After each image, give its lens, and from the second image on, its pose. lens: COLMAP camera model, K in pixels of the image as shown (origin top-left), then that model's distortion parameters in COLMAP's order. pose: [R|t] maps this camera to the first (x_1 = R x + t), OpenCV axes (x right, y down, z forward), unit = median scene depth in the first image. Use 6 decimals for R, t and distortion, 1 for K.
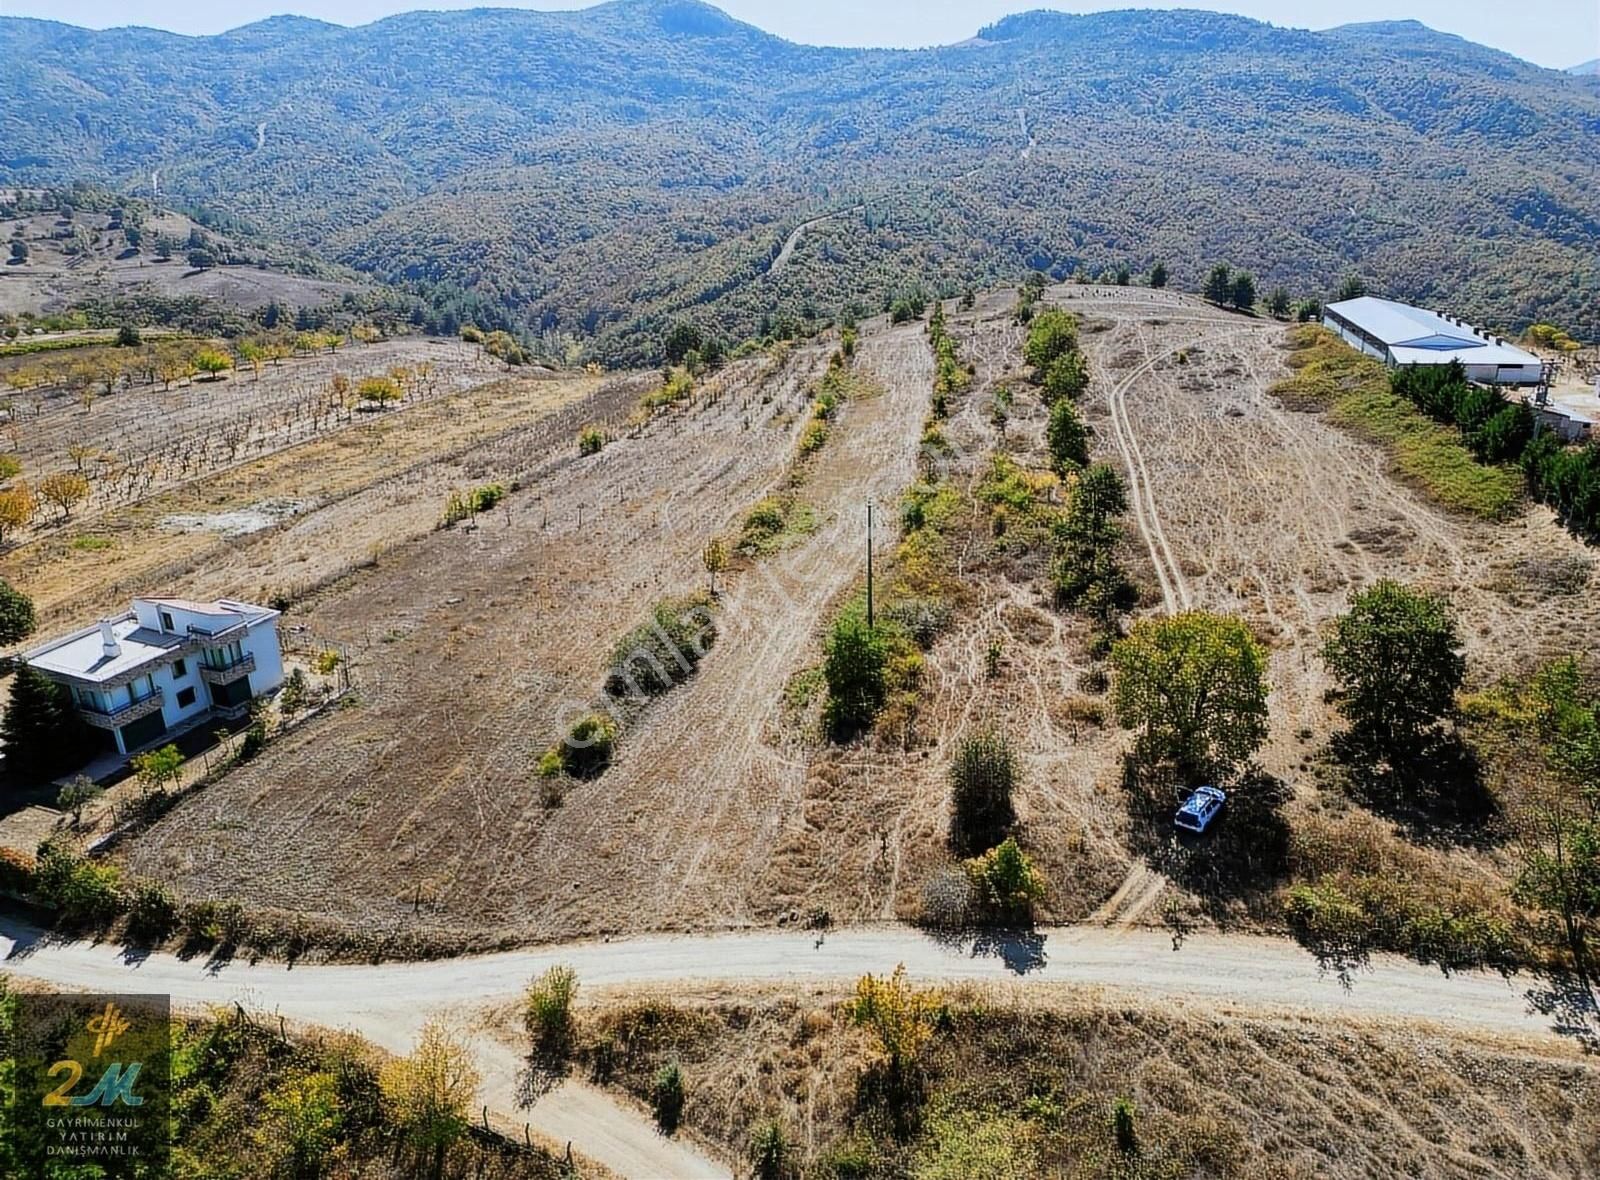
lens RADIAL K [[1113.0, 0, 798.4], [0, 1113.0, 576.9], [0, 0, 1]] dist [0.068022, -0.058827]
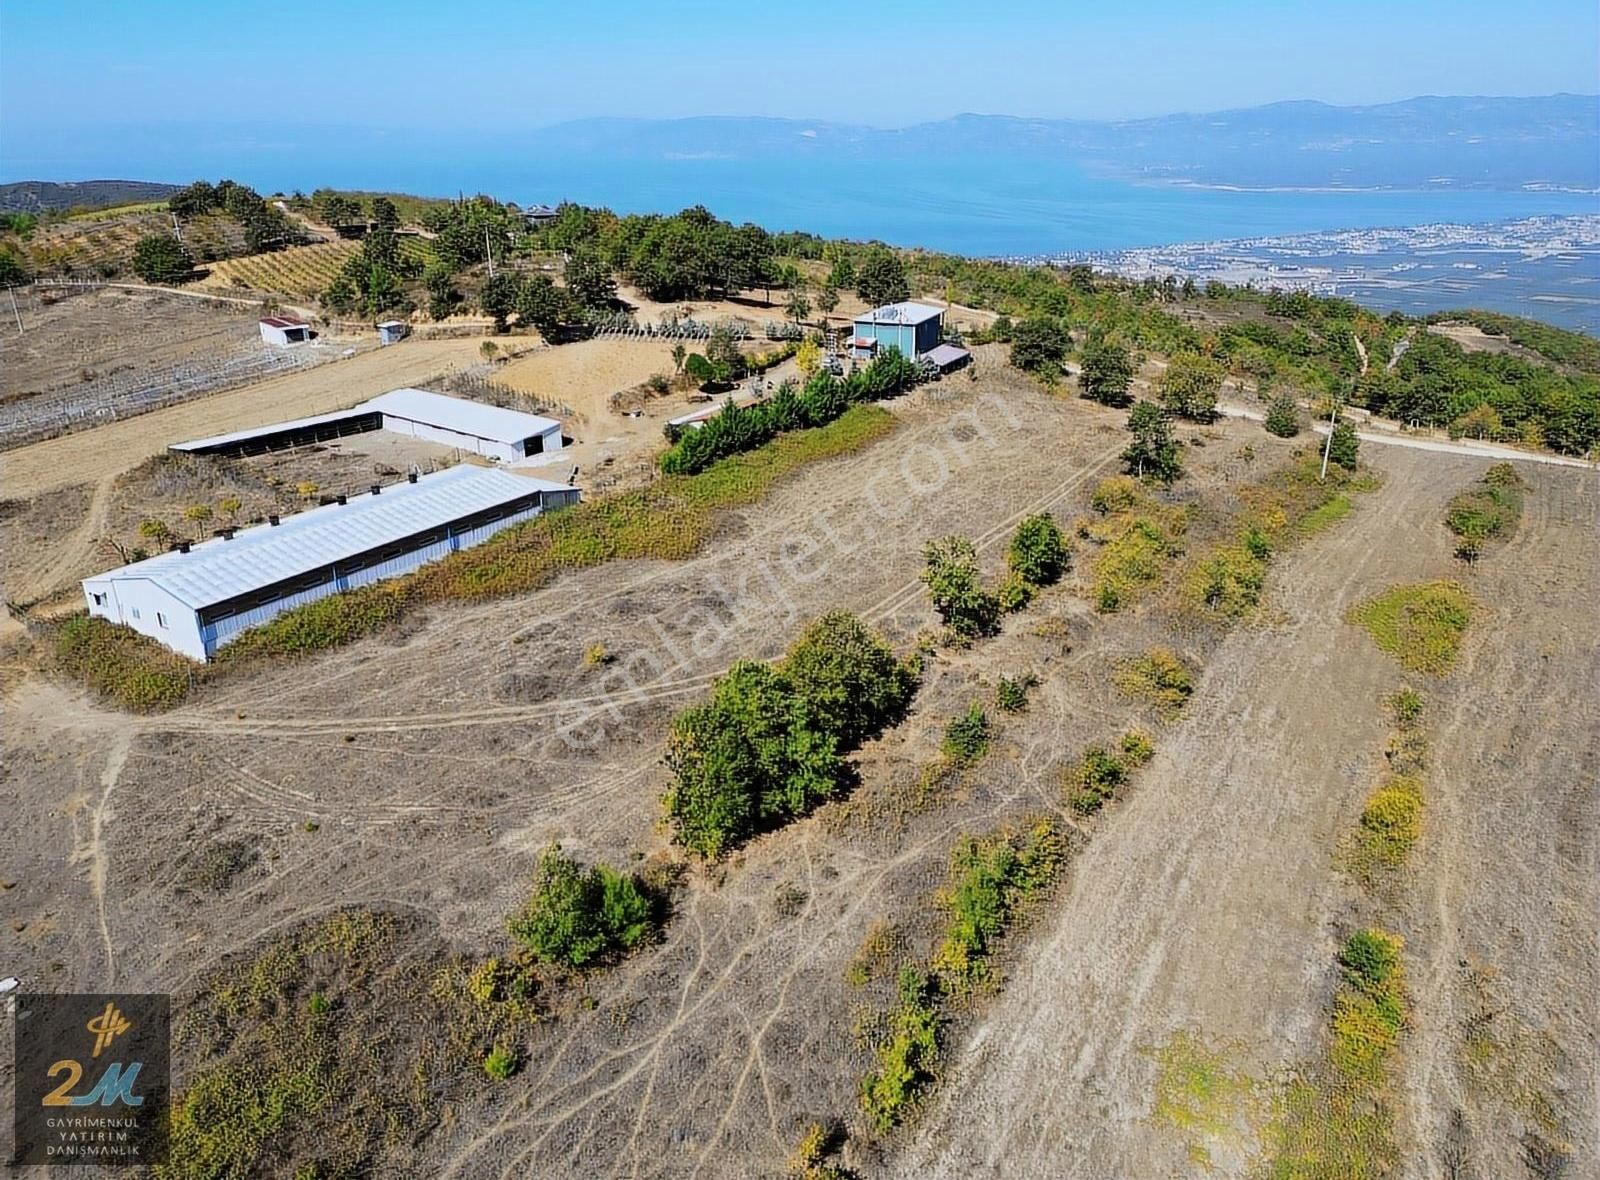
lens RADIAL K [[1113.0, 0, 797.8], [0, 1113.0, 584.1], [0, 0, 1]] dist [0.068022, -0.058827]
pose [[-0.921715, -0.111402, 0.371526, 0.020715], [0.177296, 0.730929, 0.659021, -0.147722], [-0.344976, 0.673299, -0.653957, 0.352007]]
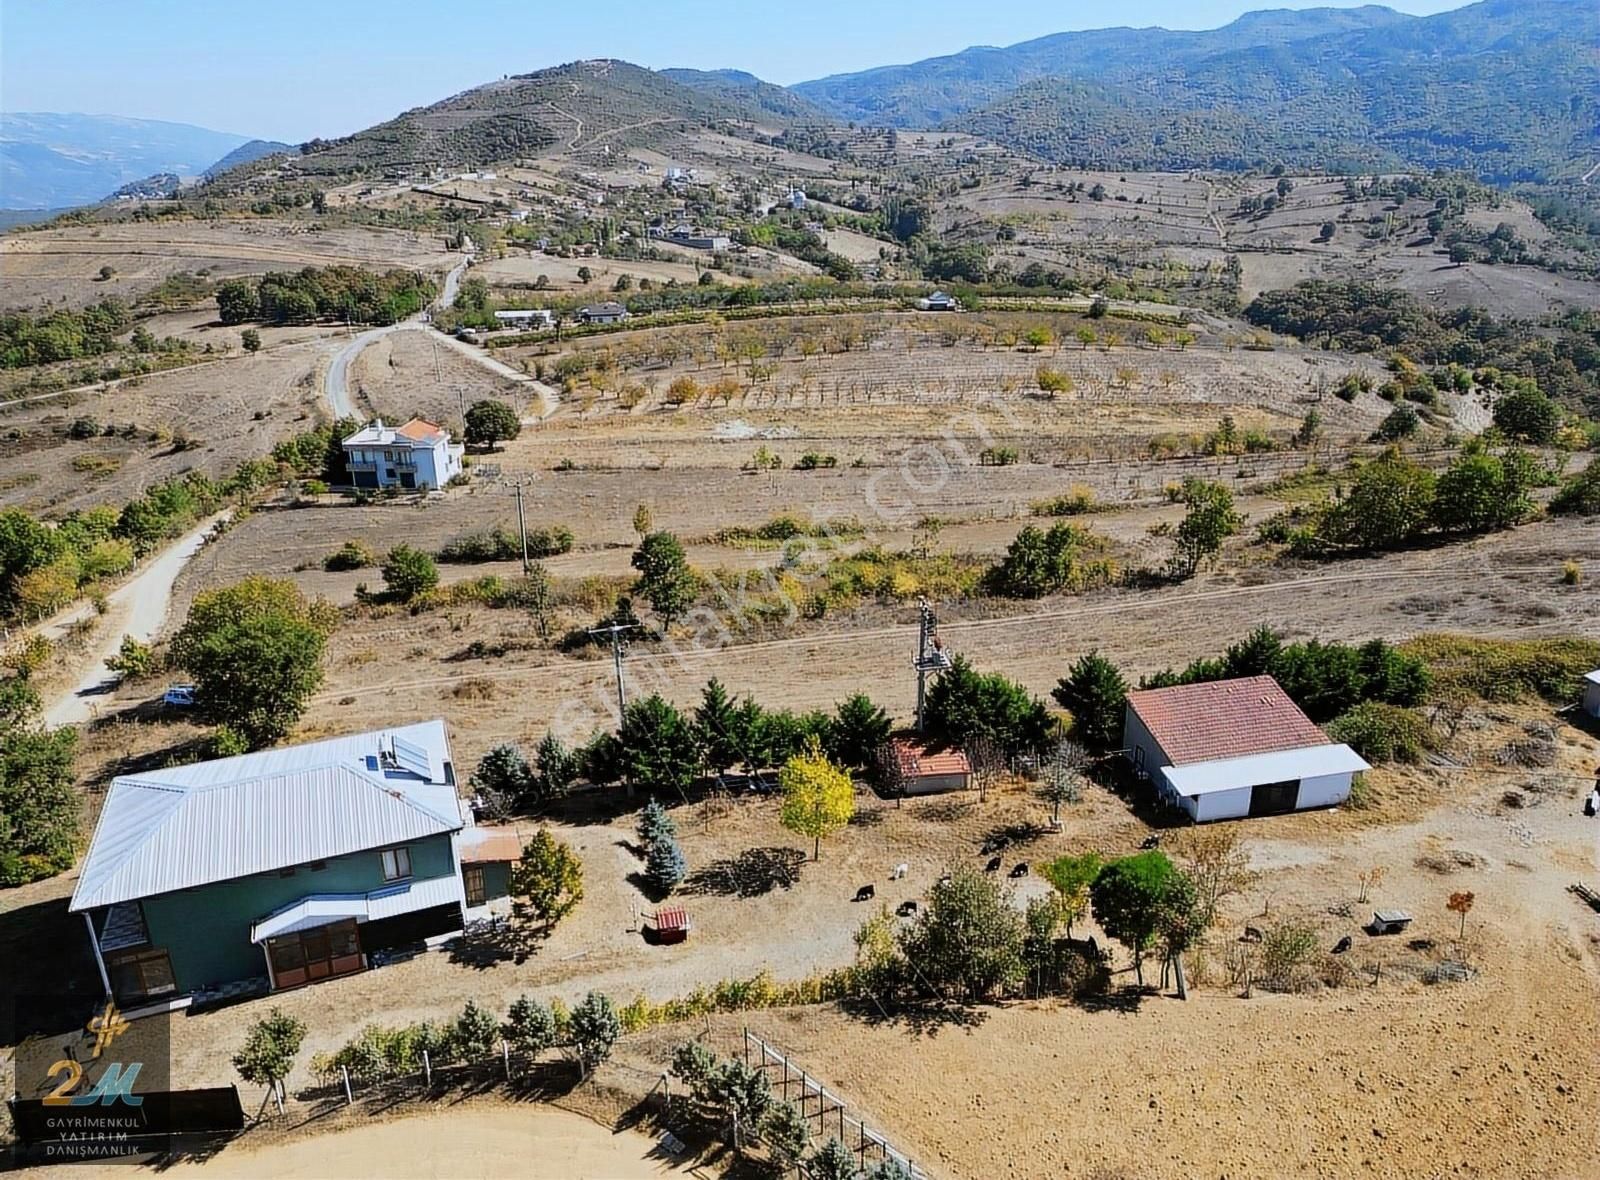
lens RADIAL K [[1113.0, 0, 797.3], [0, 1113.0, 581.9], [0, 0, 1]] dist [0.068022, -0.058827]
pose [[0.398911, 0.354986, -0.845491, 0.189650], [-0.338270, 0.913967, 0.224138, -0.052042], [0.852317, 0.196593, 0.484673, 0.099827]]
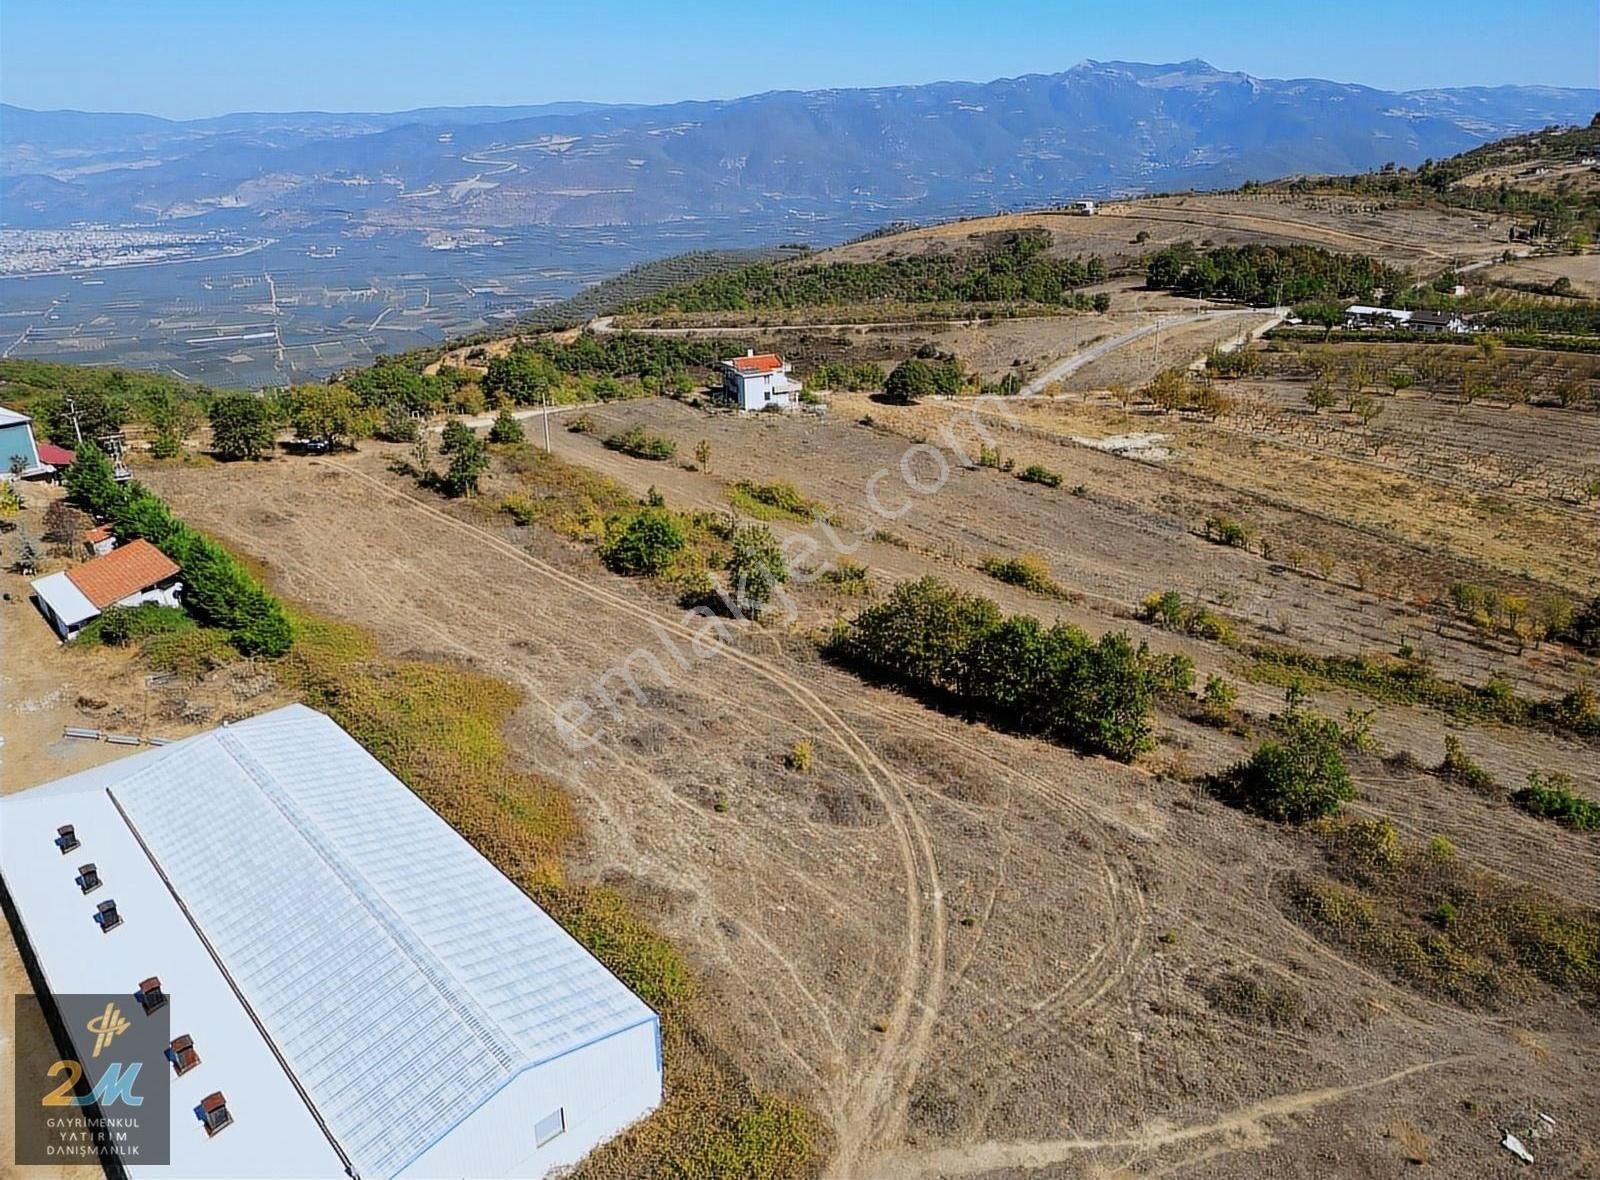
lens RADIAL K [[1113.0, 0, 799.2], [0, 1113.0, 585.4], [0, 0, 1]] dist [0.068022, -0.058827]
pose [[-0.600118, 0.329827, -0.728748, 0.174072], [-0.270563, 0.773642, 0.572952, -0.135313], [0.752765, 0.541010, -0.375038, 0.310178]]
